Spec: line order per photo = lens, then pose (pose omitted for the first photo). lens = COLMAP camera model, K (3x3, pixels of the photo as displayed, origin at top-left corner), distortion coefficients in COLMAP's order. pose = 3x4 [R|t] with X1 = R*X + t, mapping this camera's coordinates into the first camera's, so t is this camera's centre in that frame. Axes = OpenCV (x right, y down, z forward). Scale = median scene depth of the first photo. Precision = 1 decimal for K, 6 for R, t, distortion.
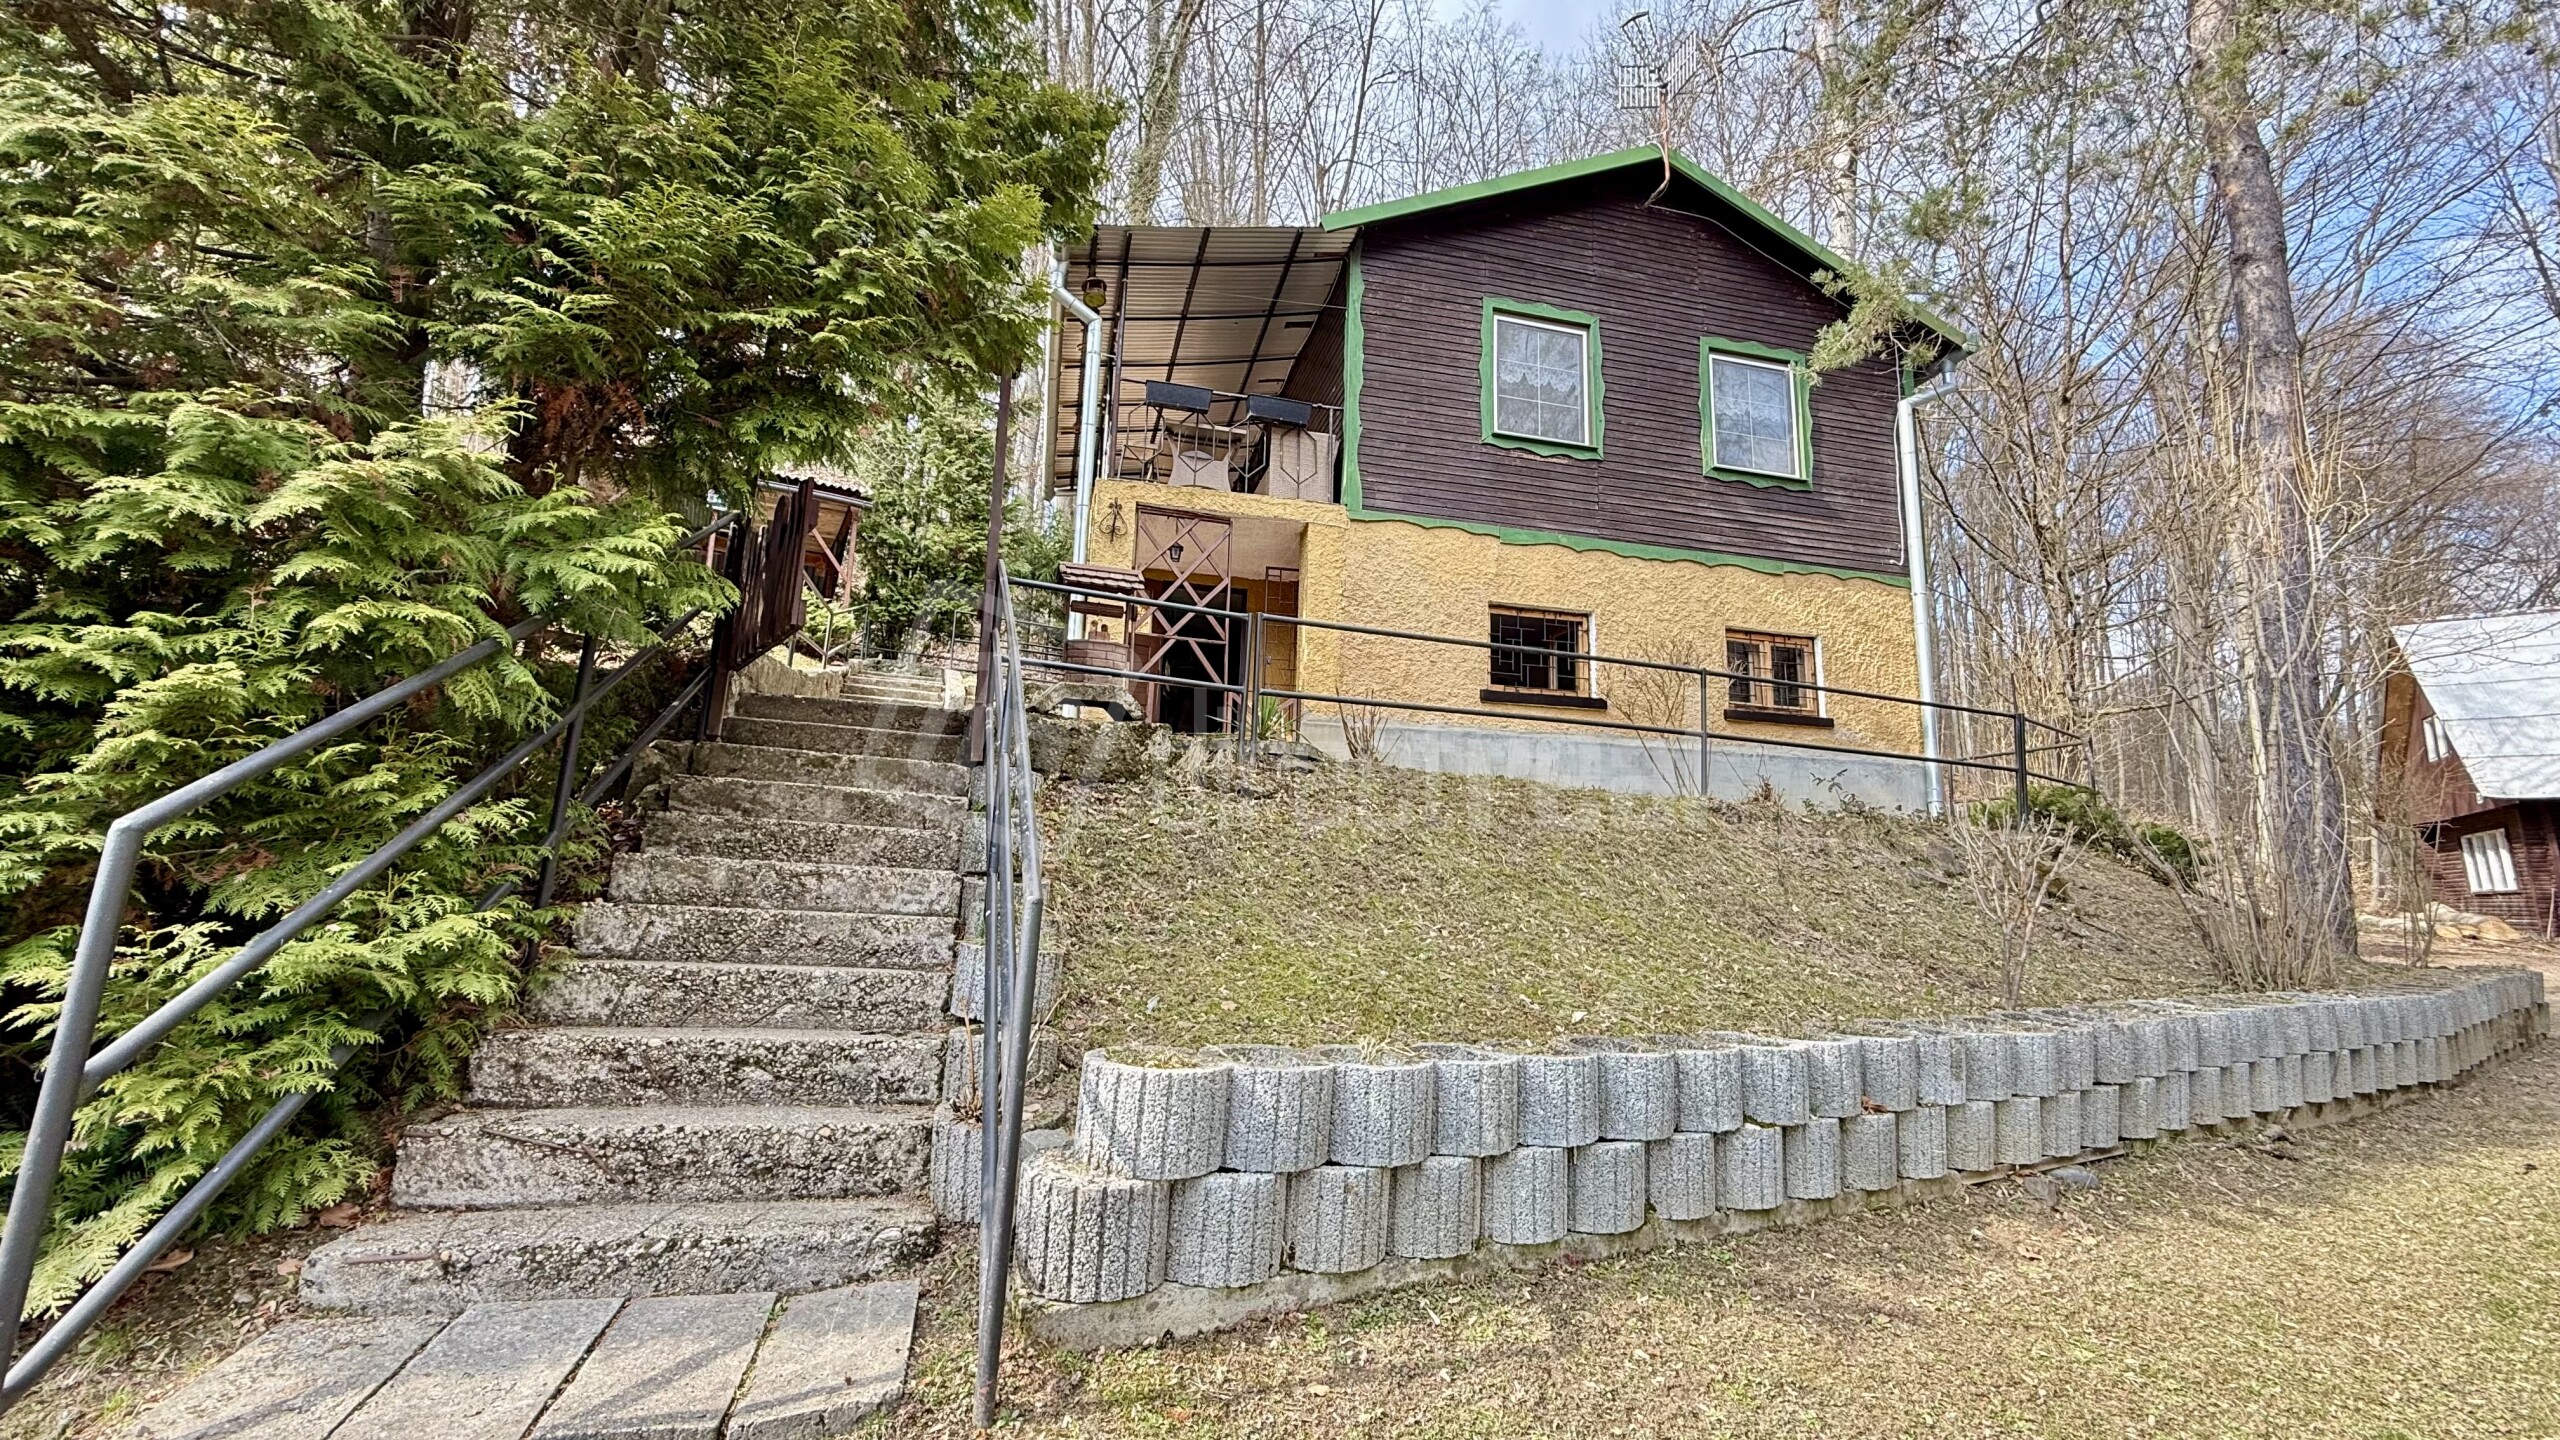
lens RADIAL K [[1013.2, 0, 1277.3], [0, 1013.2, 720.3], [0, 0, 1]] dist [-0.000035, -0.000450]
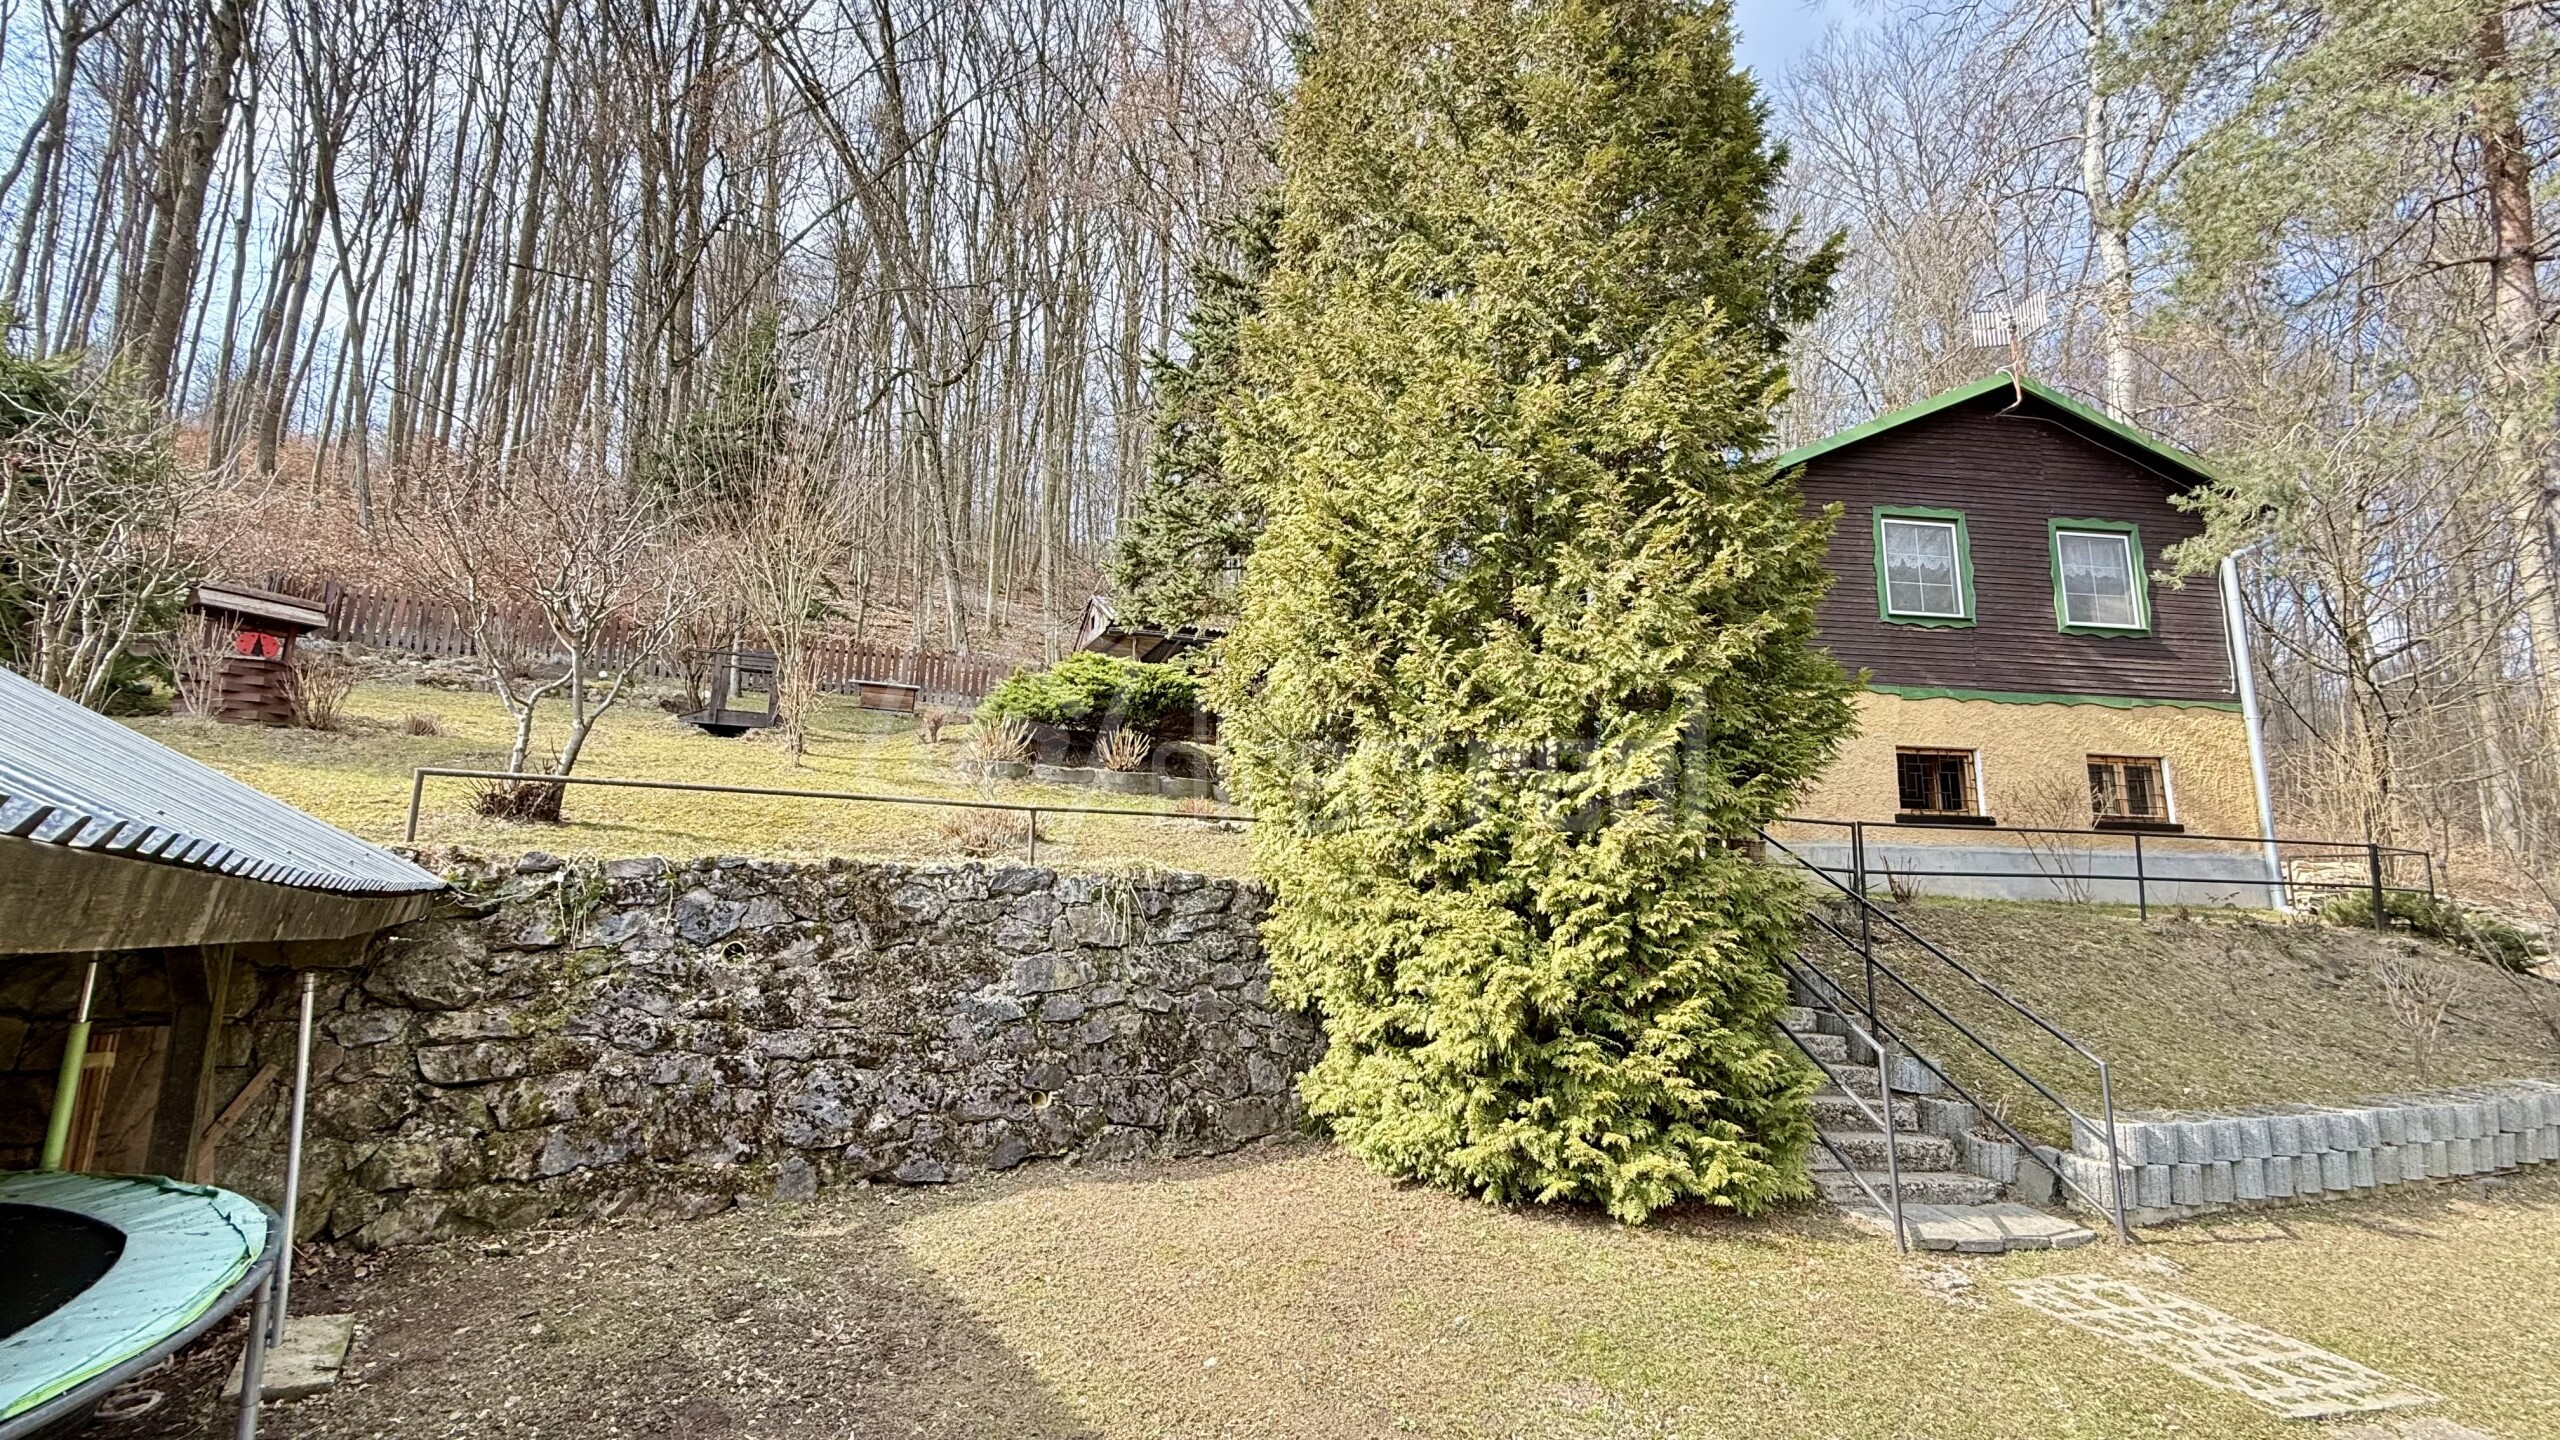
lens RADIAL K [[1013.2, 0, 1277.3], [0, 1013.2, 720.3], [0, 0, 1]] dist [-0.000035, -0.000450]
pose [[0.990677, -0.031478, -0.132543, -0.398490], [0.030131, 0.999472, -0.012157, -0.153283], [0.132855, 0.008050, 0.991103, -0.396471]]
